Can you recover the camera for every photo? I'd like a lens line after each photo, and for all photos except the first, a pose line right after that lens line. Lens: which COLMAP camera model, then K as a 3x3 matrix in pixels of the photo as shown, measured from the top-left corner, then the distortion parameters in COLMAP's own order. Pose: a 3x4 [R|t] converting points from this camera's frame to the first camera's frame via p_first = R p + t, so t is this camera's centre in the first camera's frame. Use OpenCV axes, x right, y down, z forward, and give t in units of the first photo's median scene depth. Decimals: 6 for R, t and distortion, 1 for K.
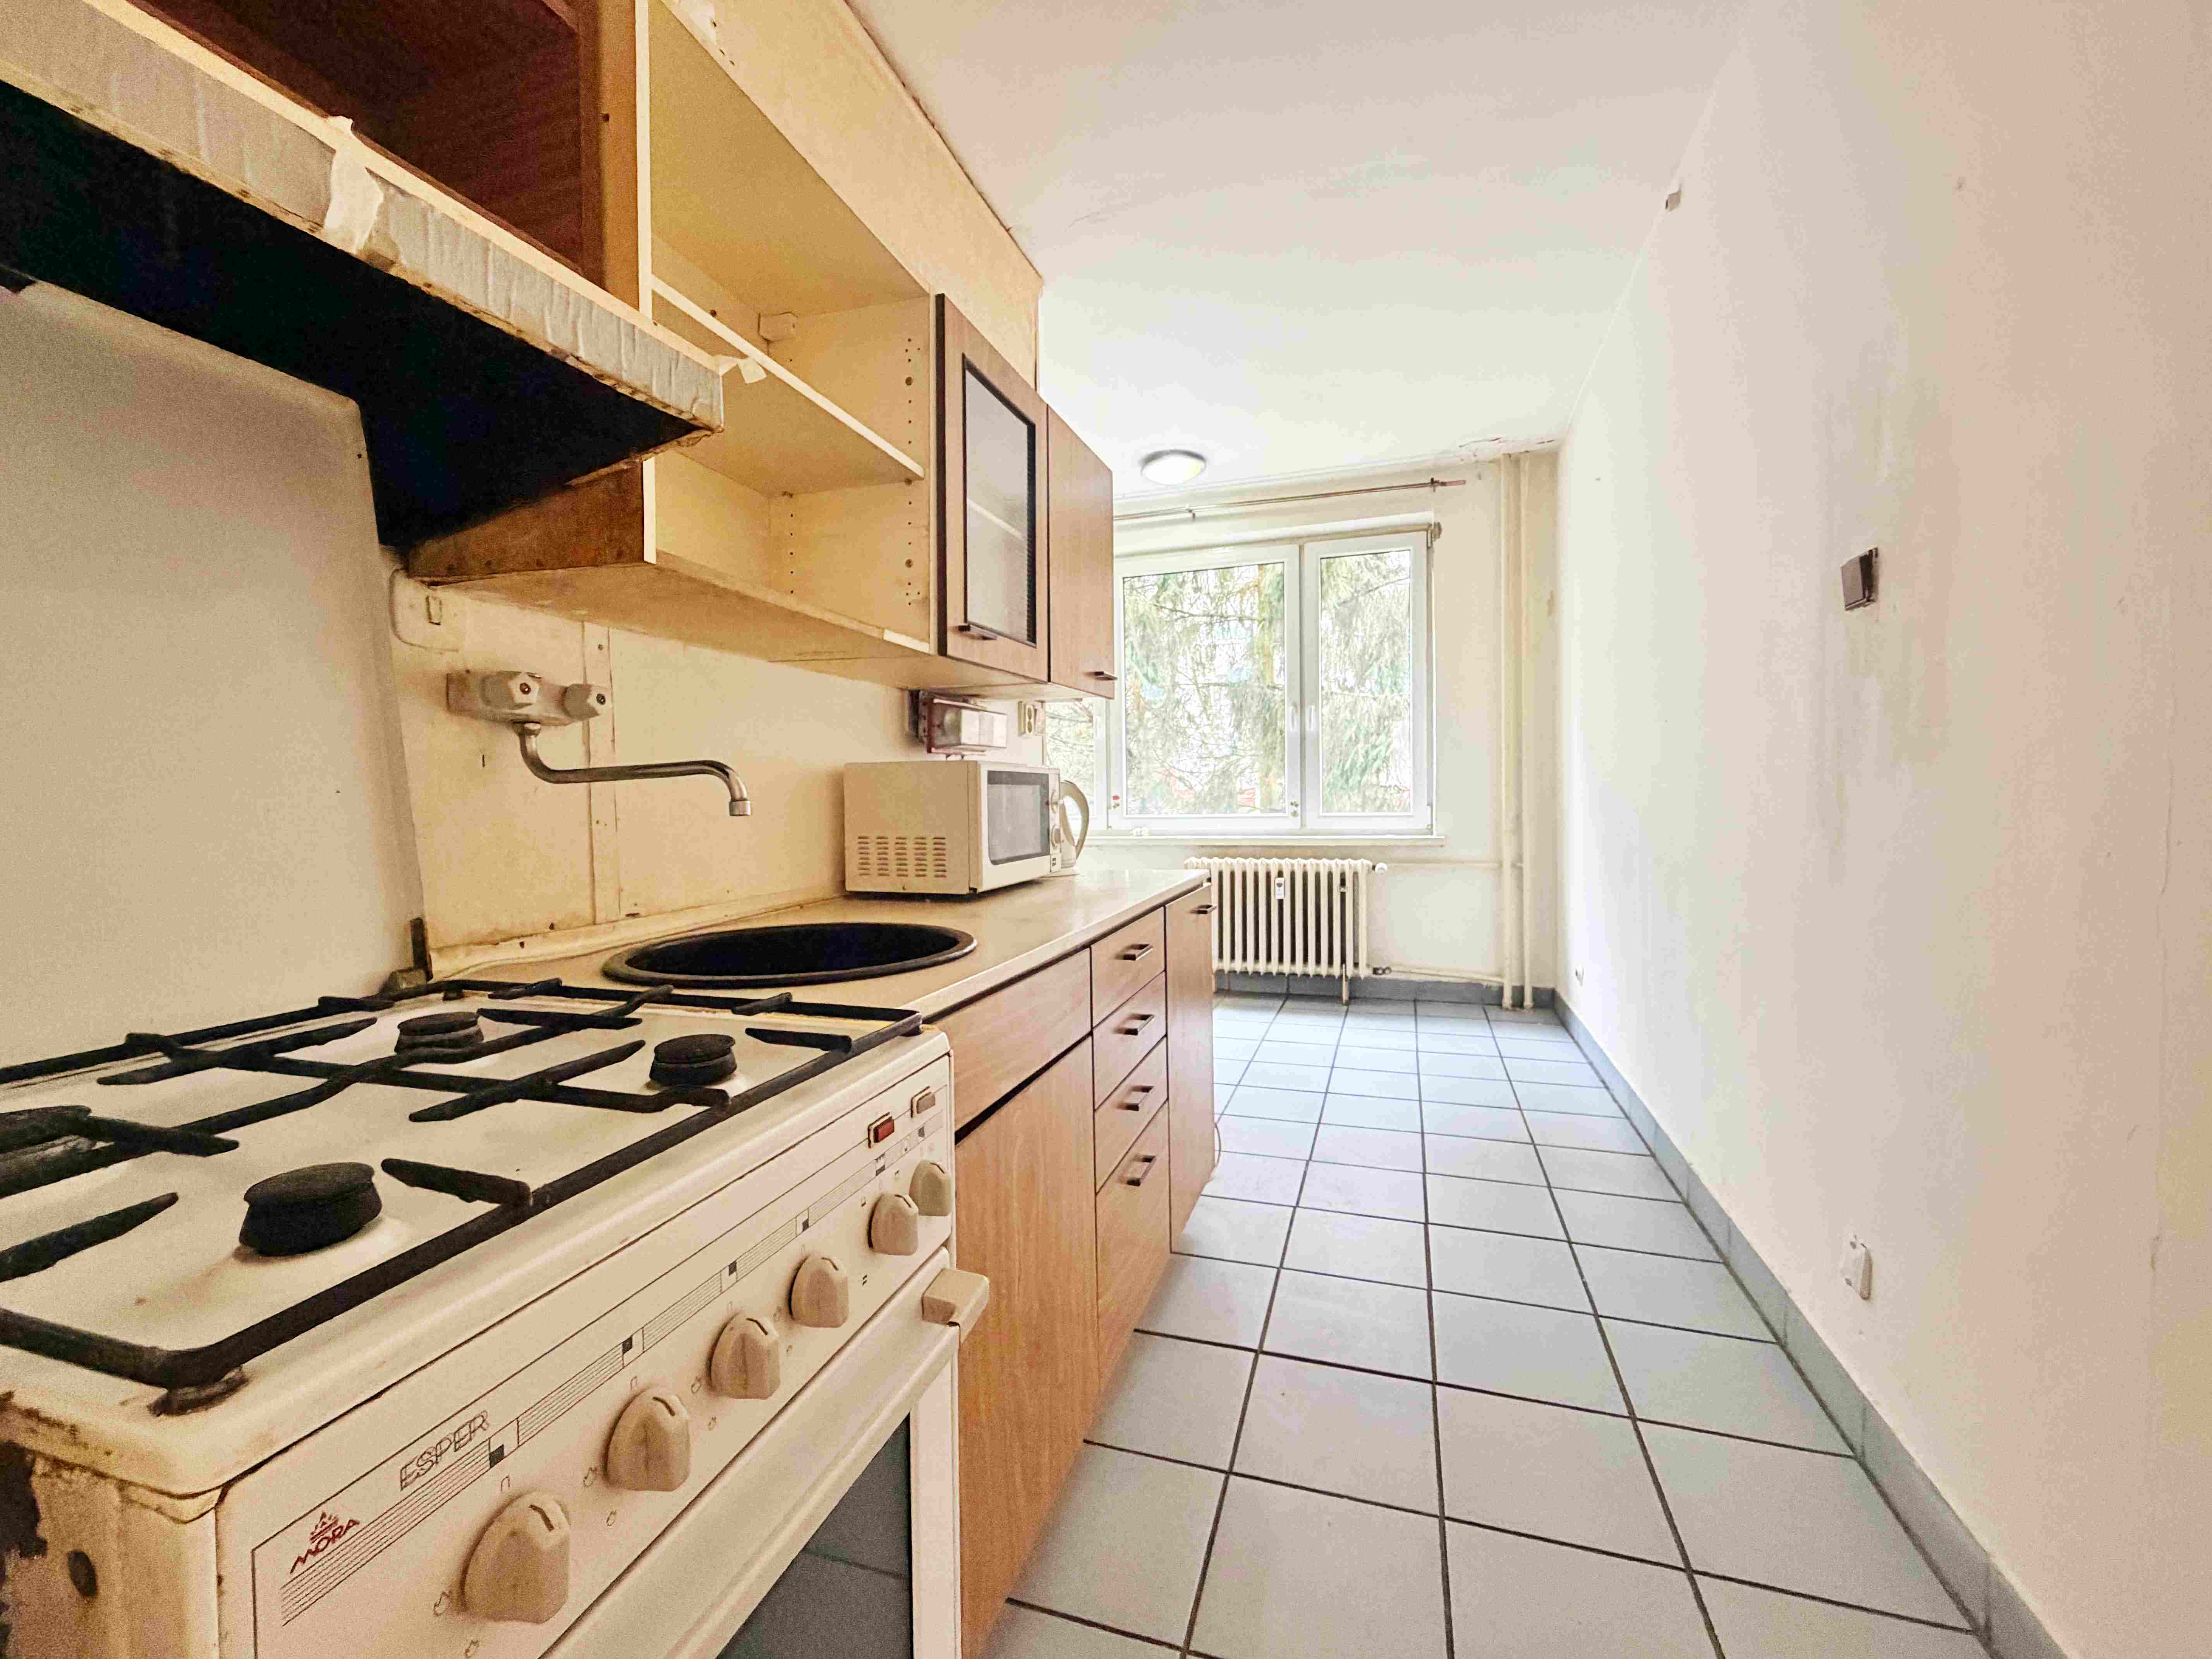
lens RADIAL K [[904.7, 0, 1118.1], [0, 904.7, 814.1], [0, 0, 1]] dist [-0.001012, 0.000422]
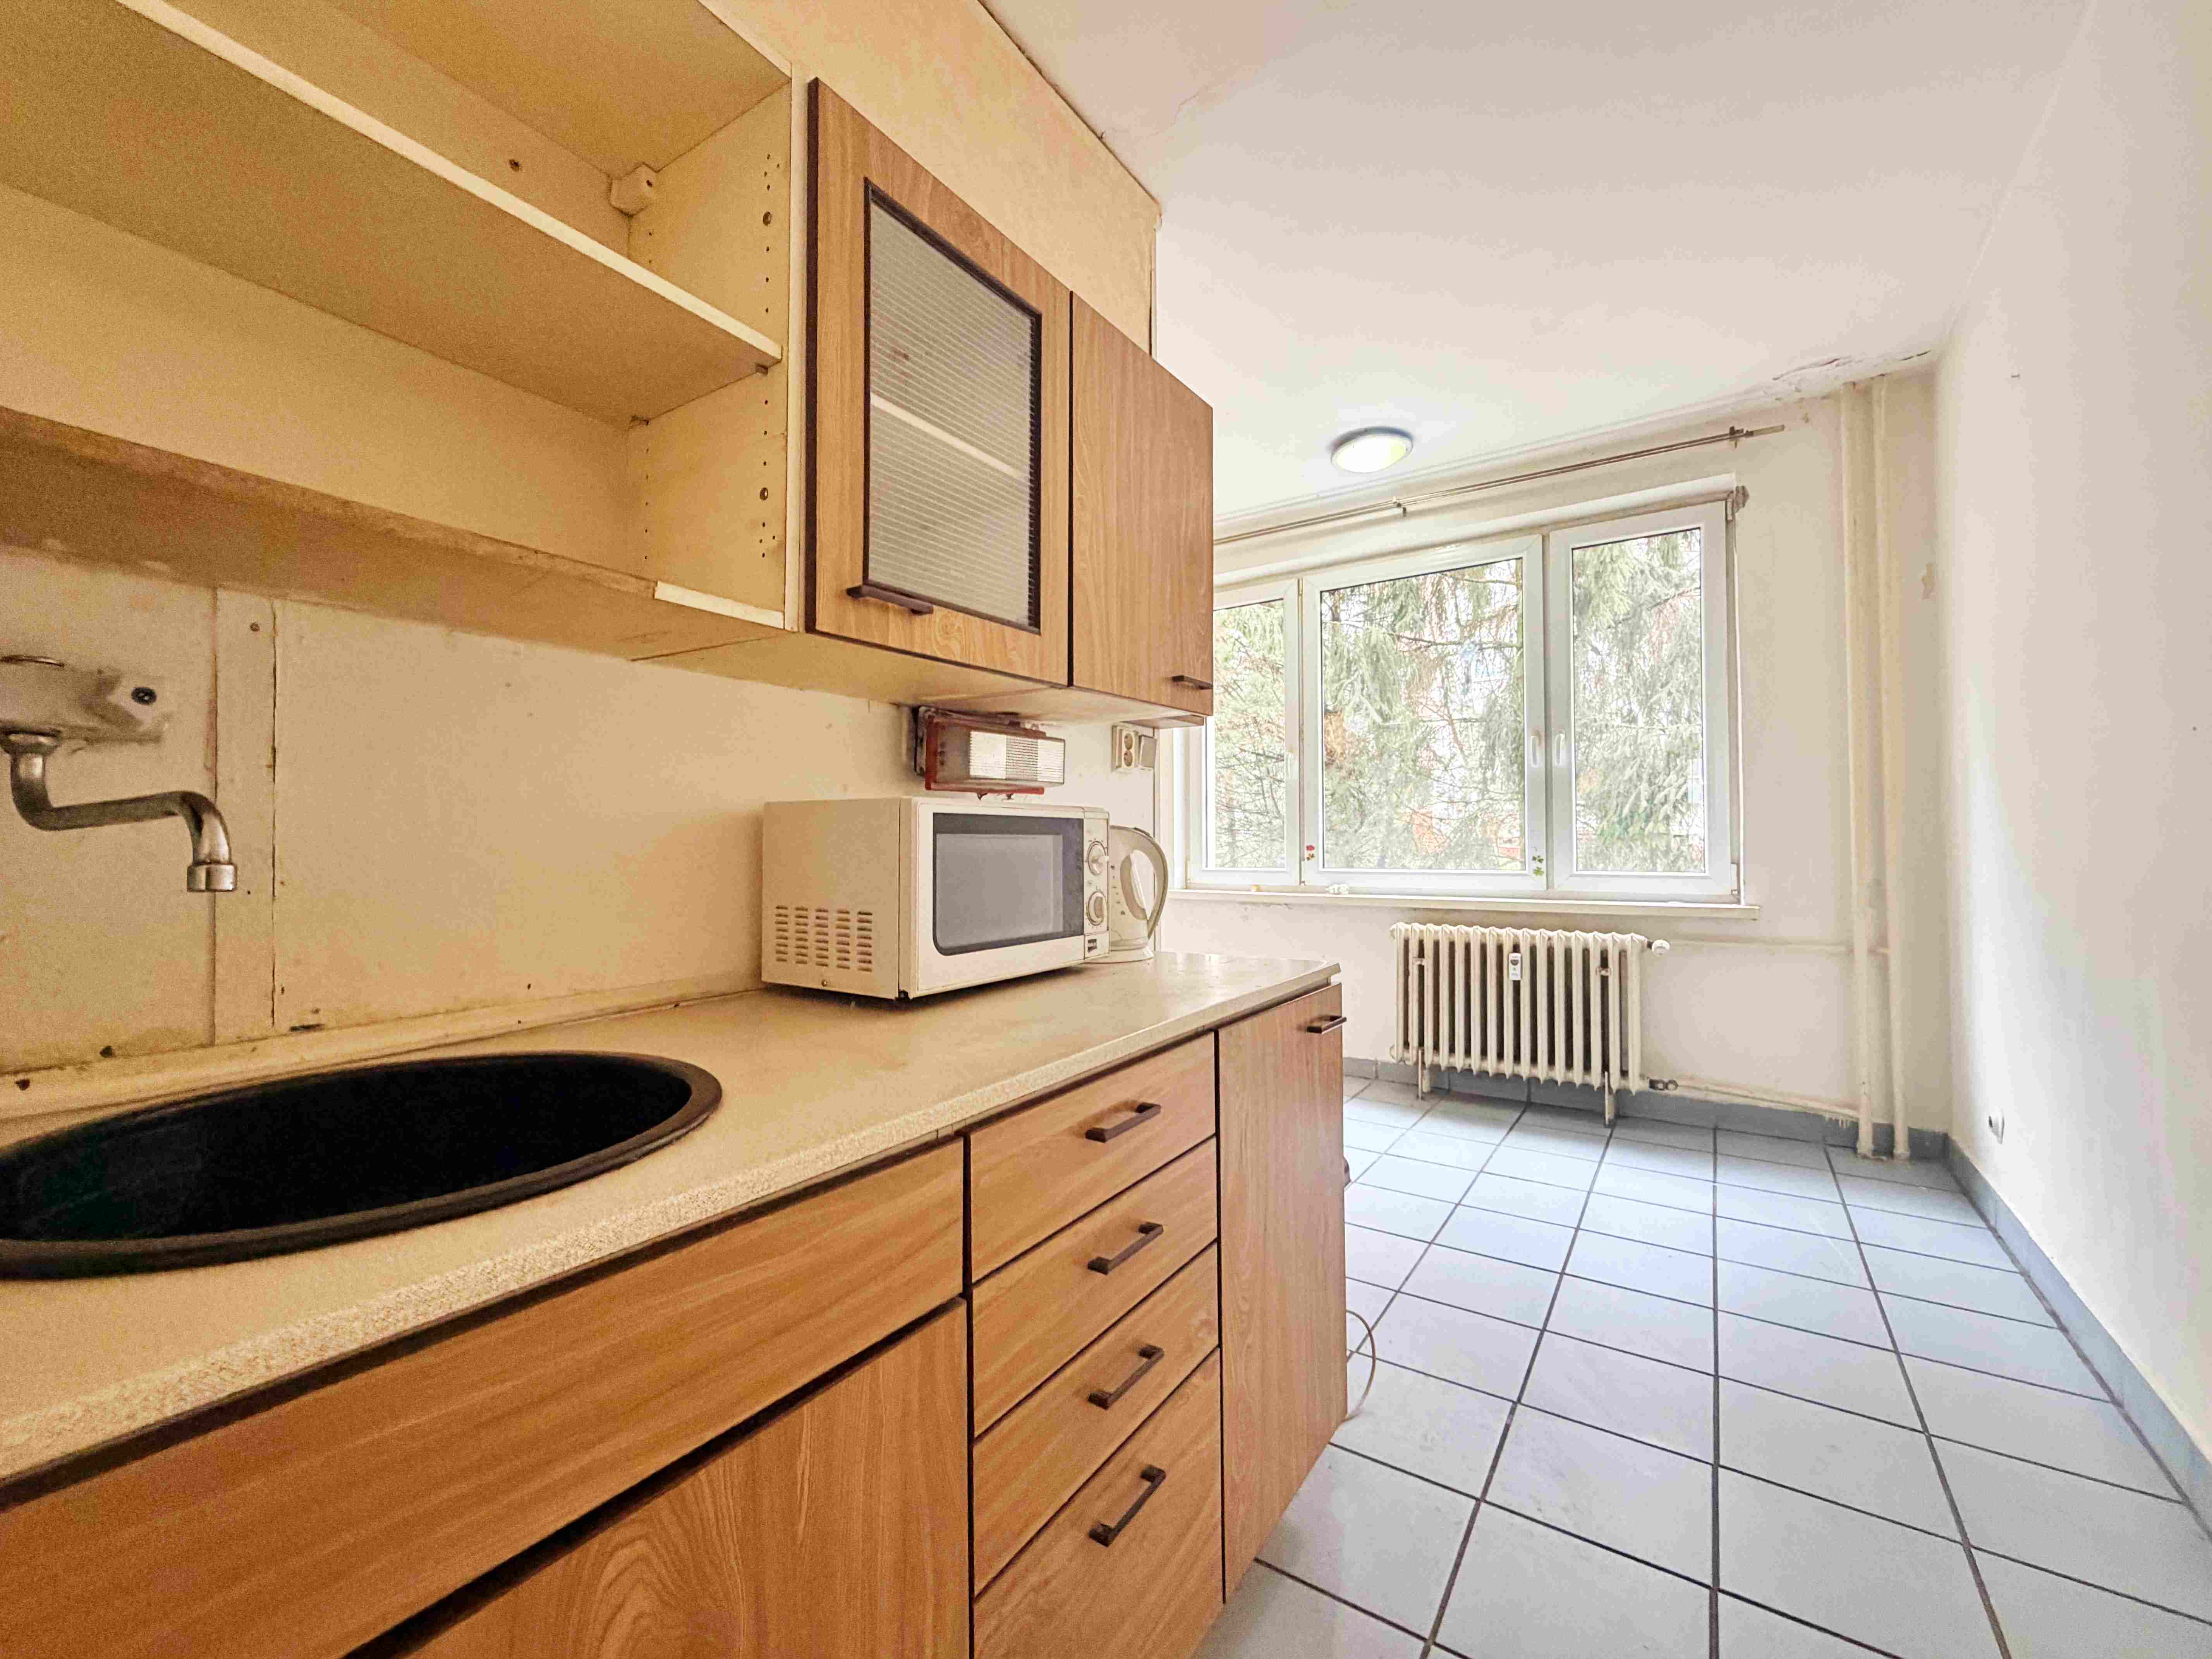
lens RADIAL K [[904.7, 0, 1106.1], [0, 904.7, 819.2], [0, 0, 1]] dist [-0.001012, 0.000422]
pose [[0.959414, 0.003603, -0.281979, 0.062631], [-0.016280, 0.998958, -0.042628, -0.006693], [0.281531, 0.045488, 0.958473, 0.151873]]
